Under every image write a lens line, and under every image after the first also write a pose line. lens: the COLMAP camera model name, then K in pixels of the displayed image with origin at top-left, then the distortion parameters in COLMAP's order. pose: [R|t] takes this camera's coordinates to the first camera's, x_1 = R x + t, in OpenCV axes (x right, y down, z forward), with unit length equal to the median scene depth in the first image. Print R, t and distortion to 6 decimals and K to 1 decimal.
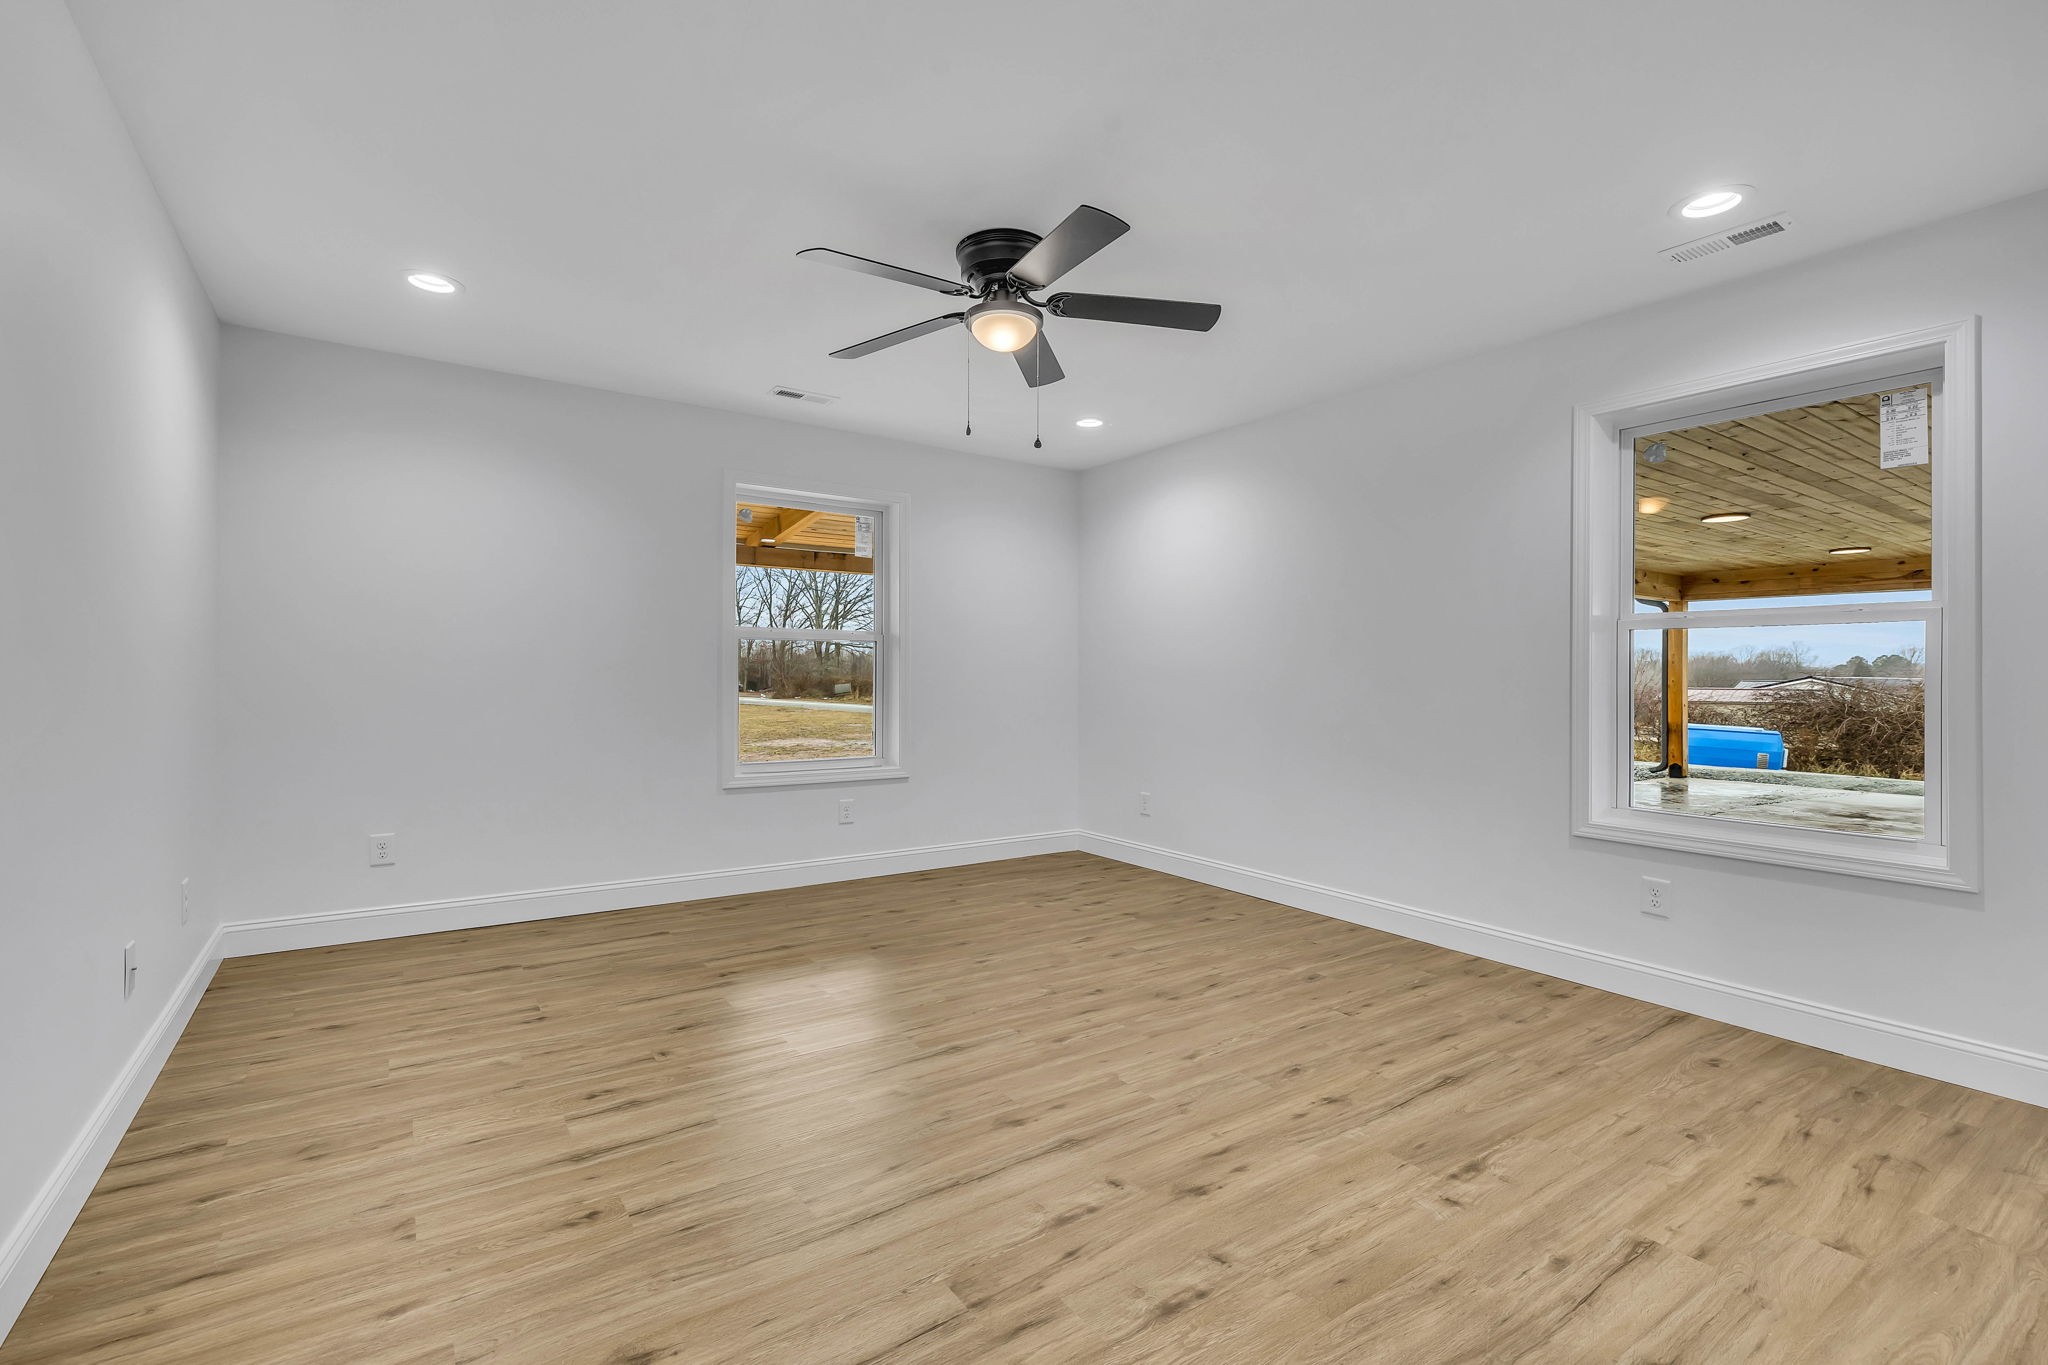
lens RADIAL K [[930.5, 0, 1022.3], [0, 930.5, 683.1], [0, 0, 1]] dist [-0.001985, 0.000402]
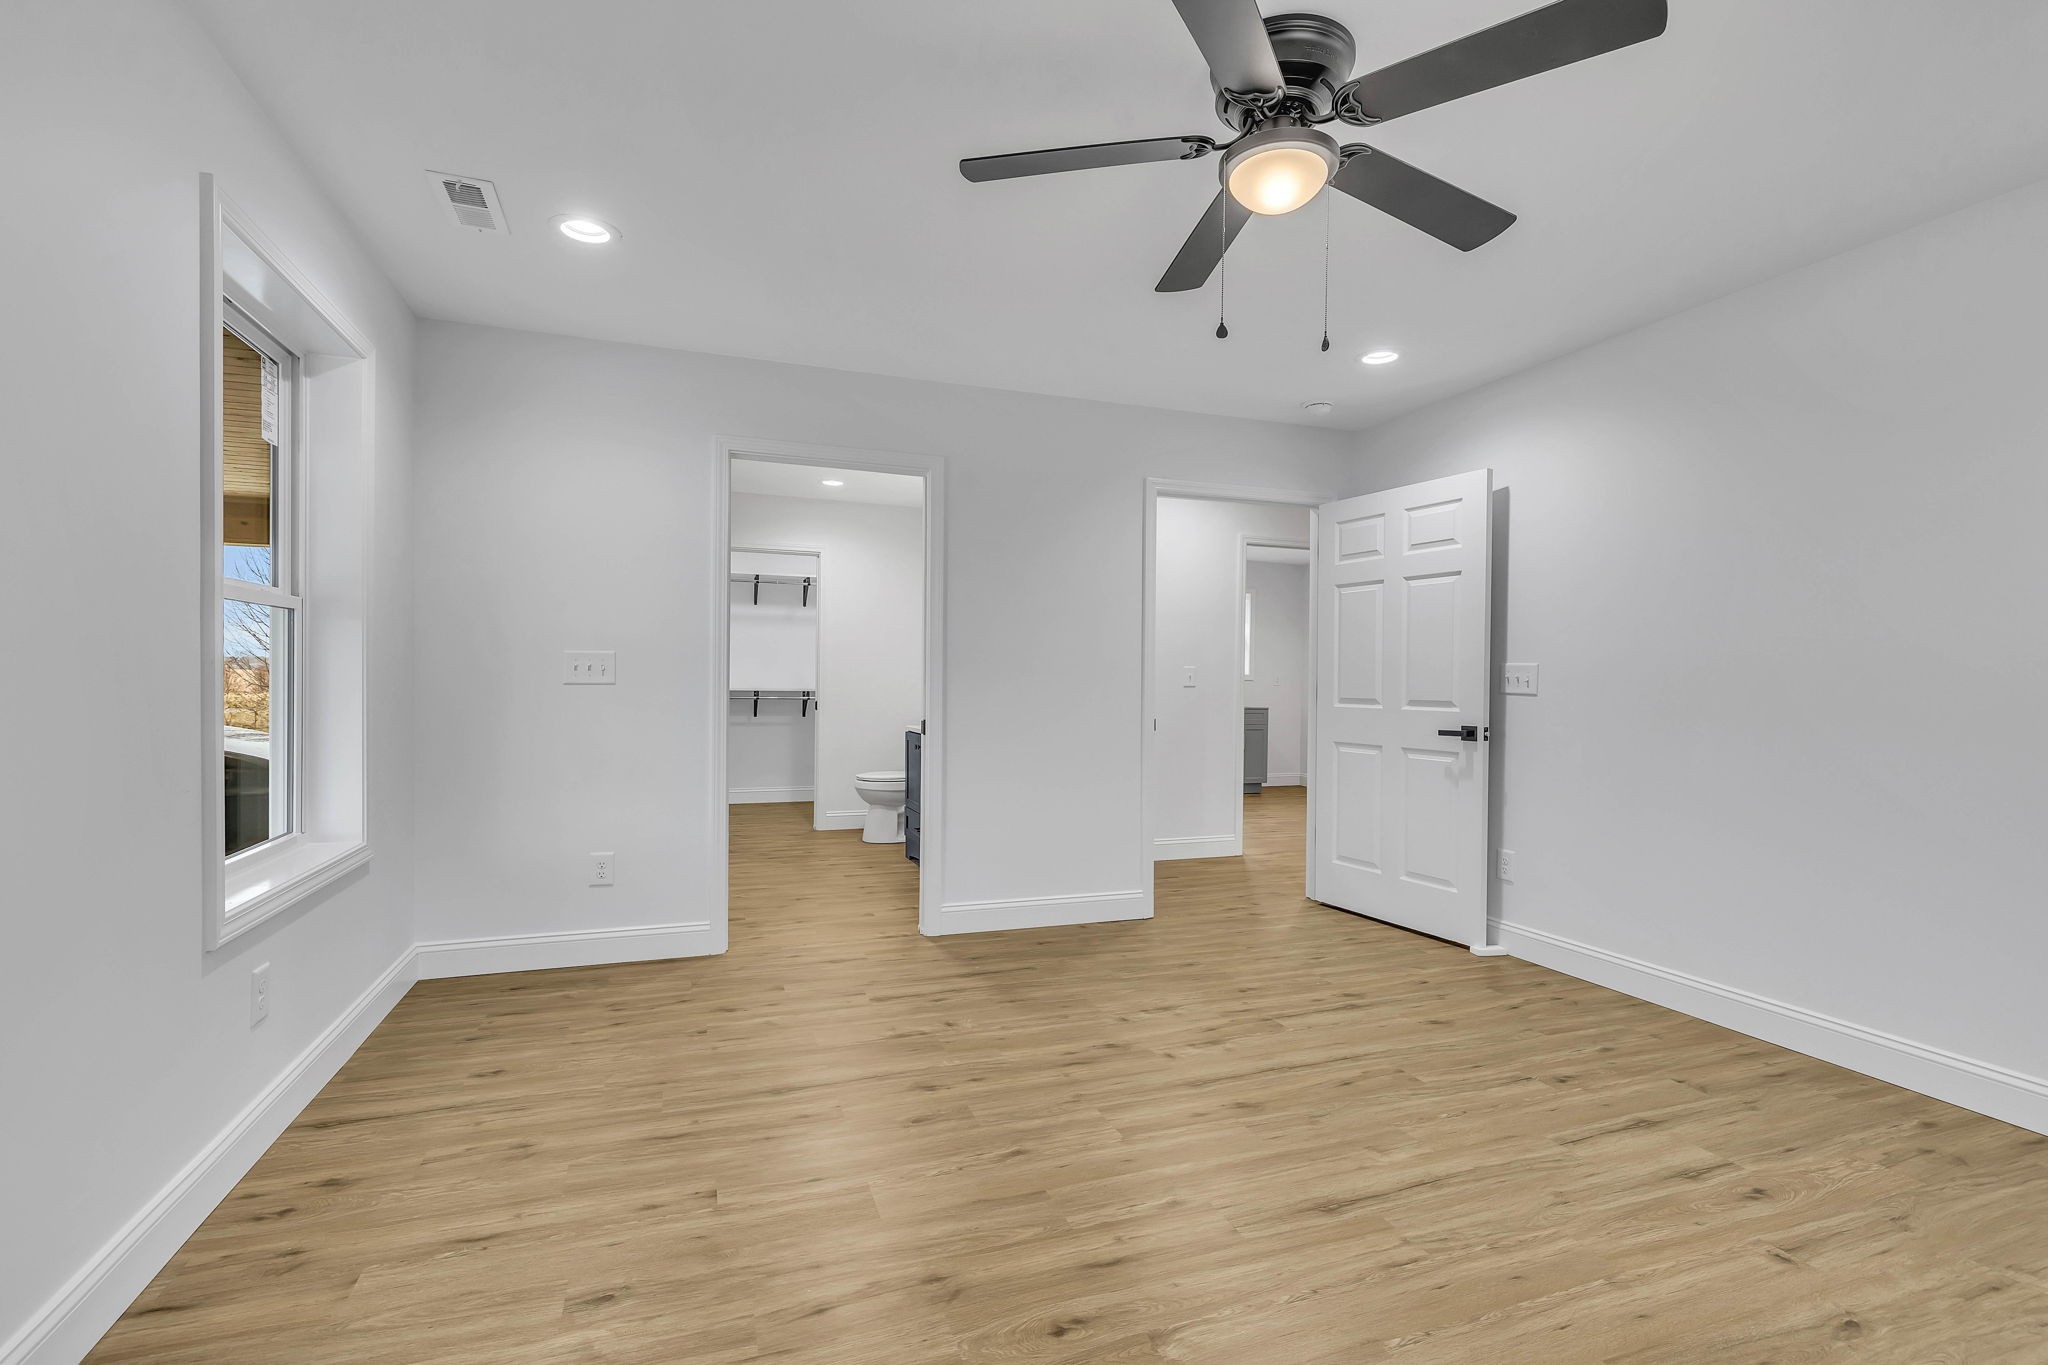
lens RADIAL K [[930.5, 0, 1019.4], [0, 930.5, 682.8], [0, 0, 1]] dist [-0.001985, 0.000402]
pose [[-0.967517, -0.019367, 0.252062, -0.017861], [-0.017640, 0.999803, 0.009109, -0.013442], [-0.252189, 0.004366, -0.967668, 2.085210]]
